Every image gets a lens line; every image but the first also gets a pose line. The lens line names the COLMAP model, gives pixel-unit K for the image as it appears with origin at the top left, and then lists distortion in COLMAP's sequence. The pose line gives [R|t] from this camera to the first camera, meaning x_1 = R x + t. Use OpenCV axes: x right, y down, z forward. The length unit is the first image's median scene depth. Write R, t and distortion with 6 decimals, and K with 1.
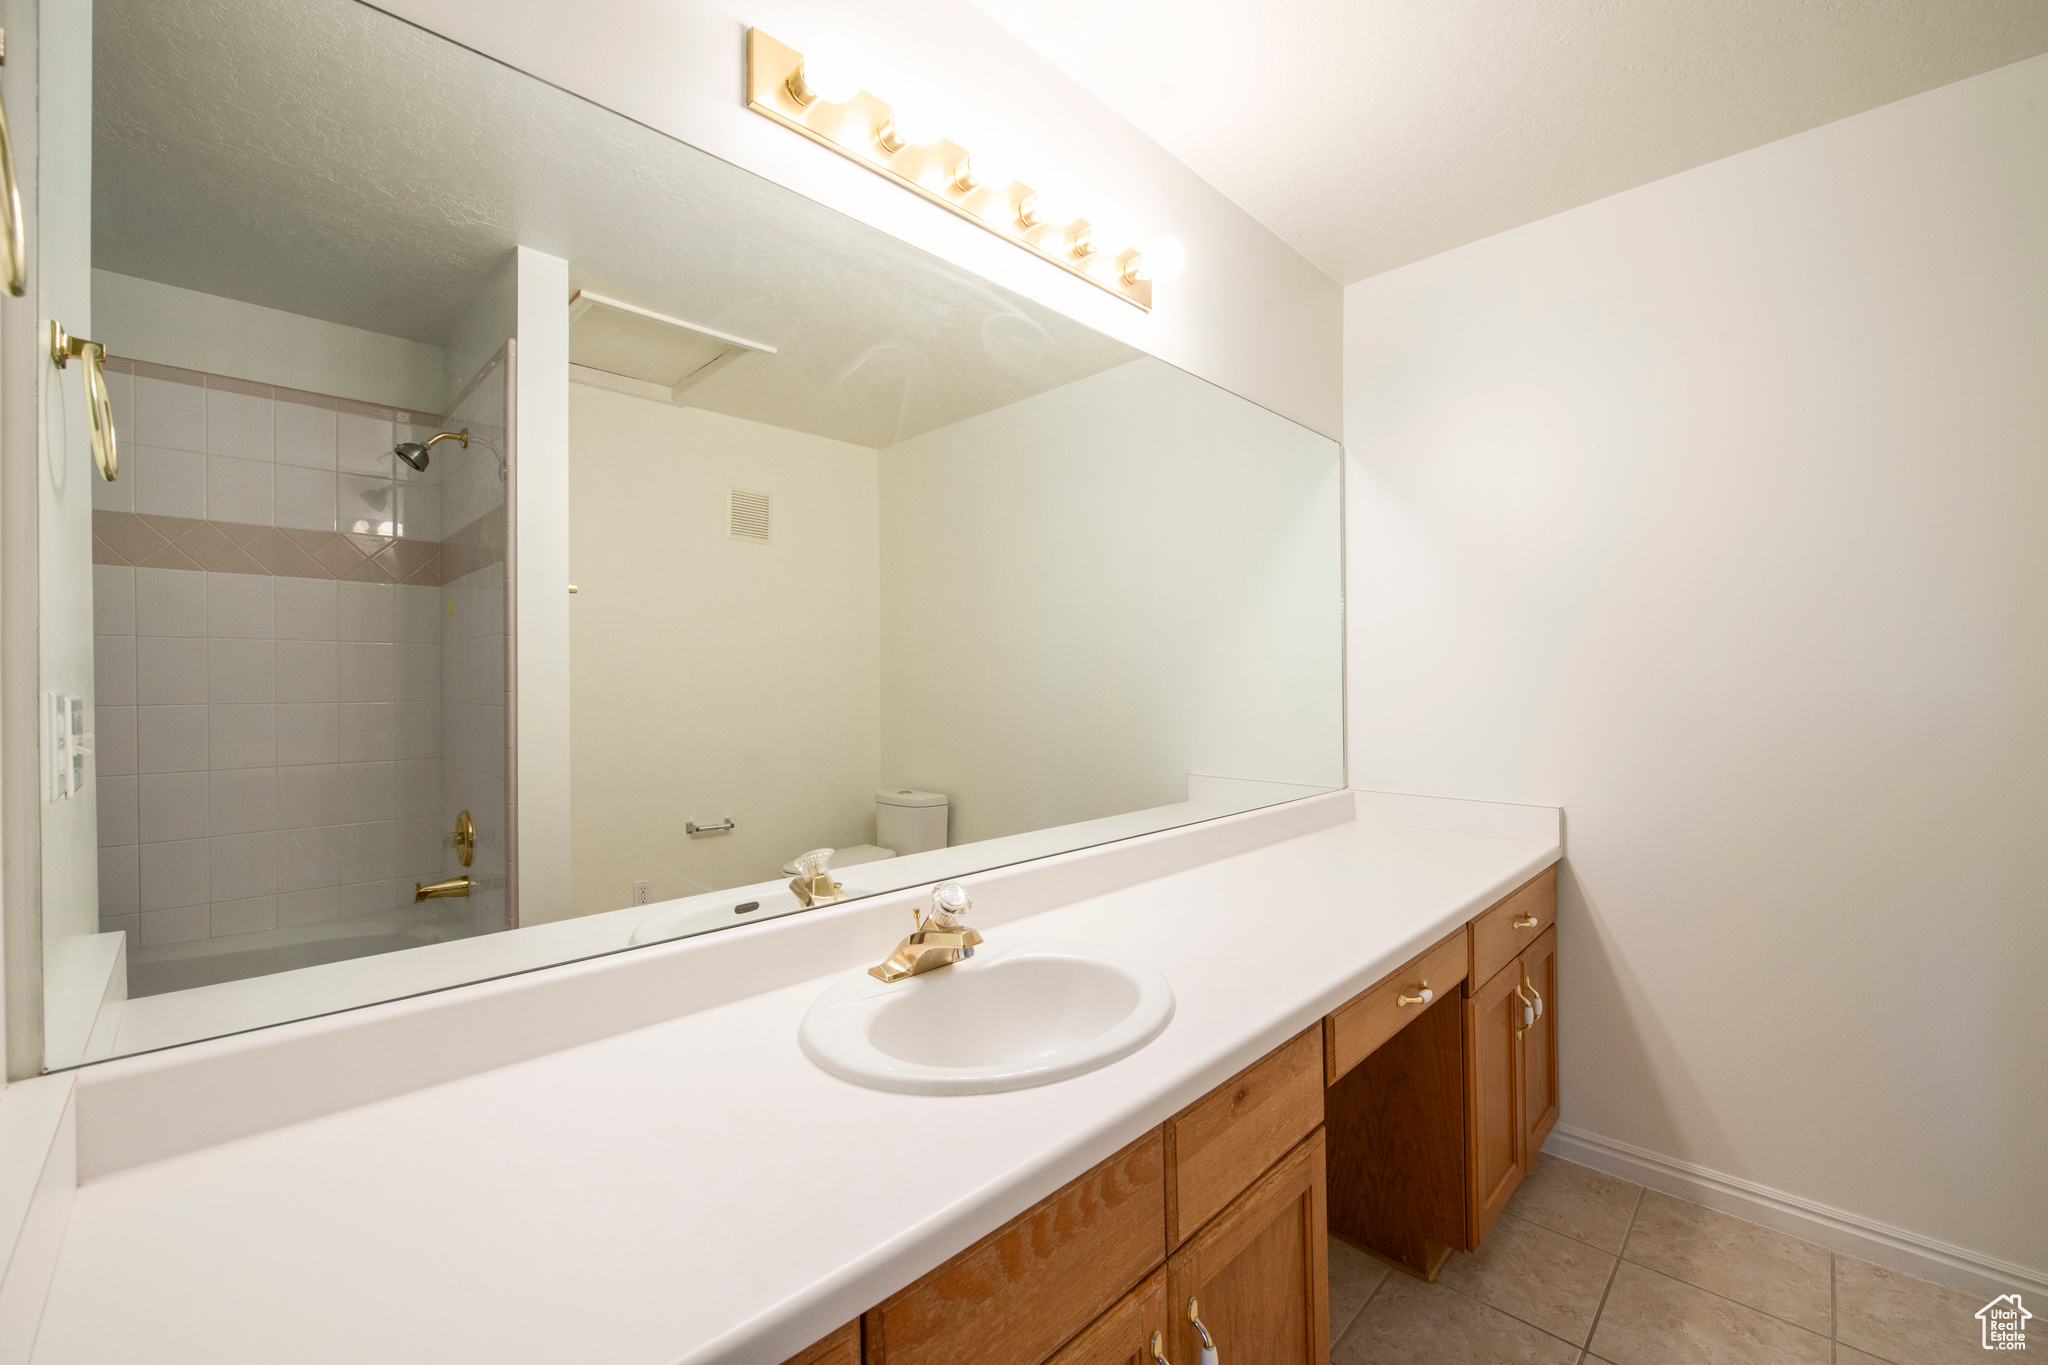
lens RADIAL K [[841.3, 0, 1026.9], [0, 841.3, 676.1], [0, 0, 1]] dist [-0.019466, -0.000735]
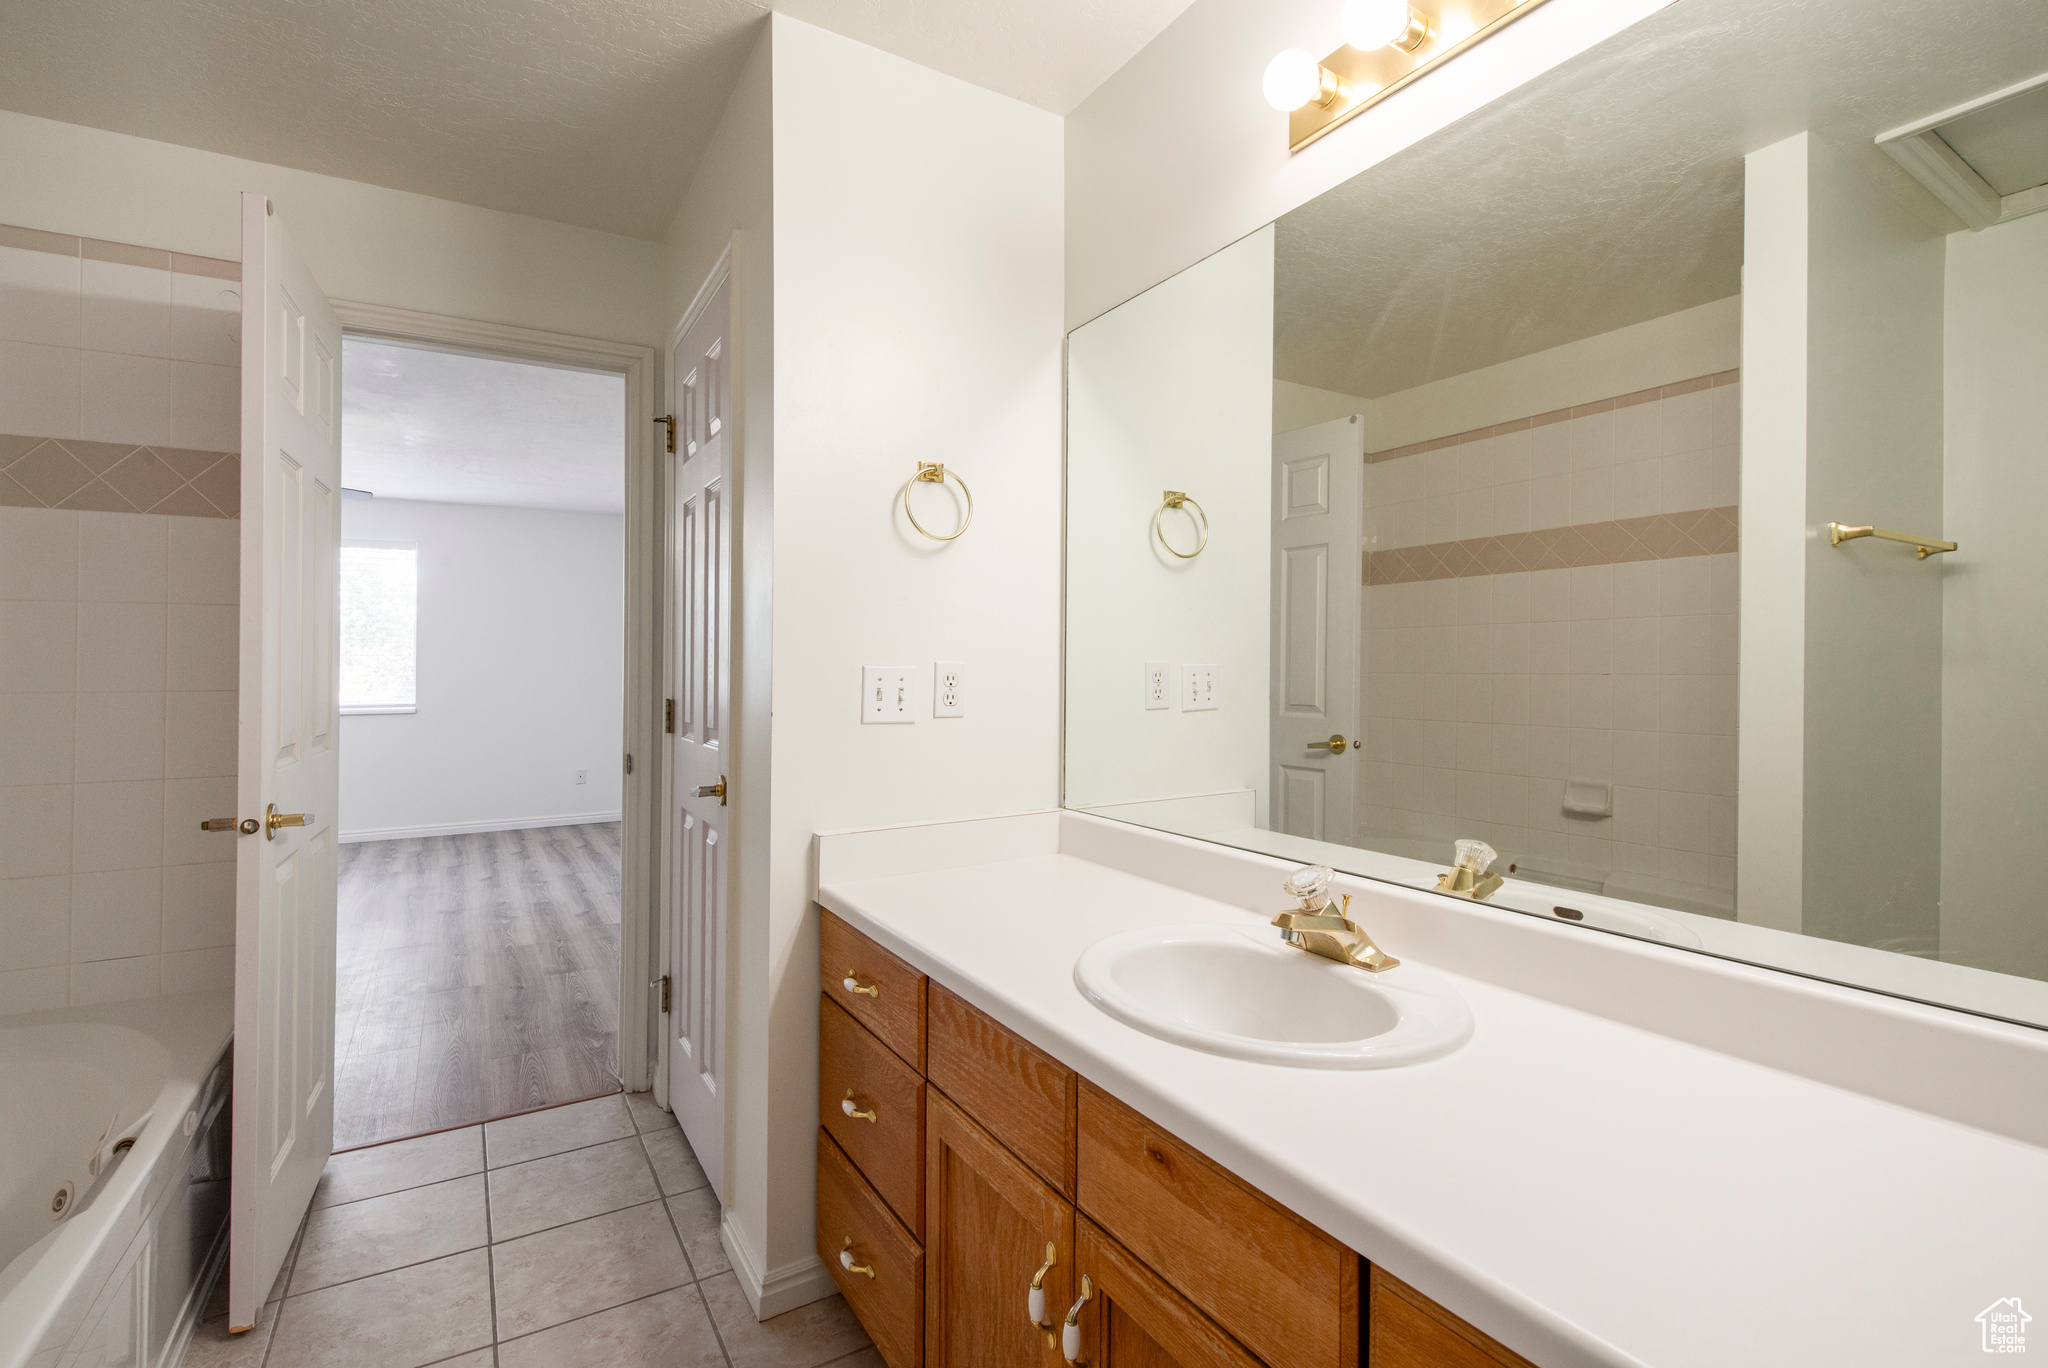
lens RADIAL K [[927.7, 0, 1027.2], [0, 927.7, 678.2], [0, 0, 1]] dist [0.003467, 0.000735]
pose [[-0.236445, 0.020489, -0.971429, 1.288800], [0.009620, 0.999778, 0.018745, 0.015432], [0.971597, -0.004913, -0.236590, 1.210705]]
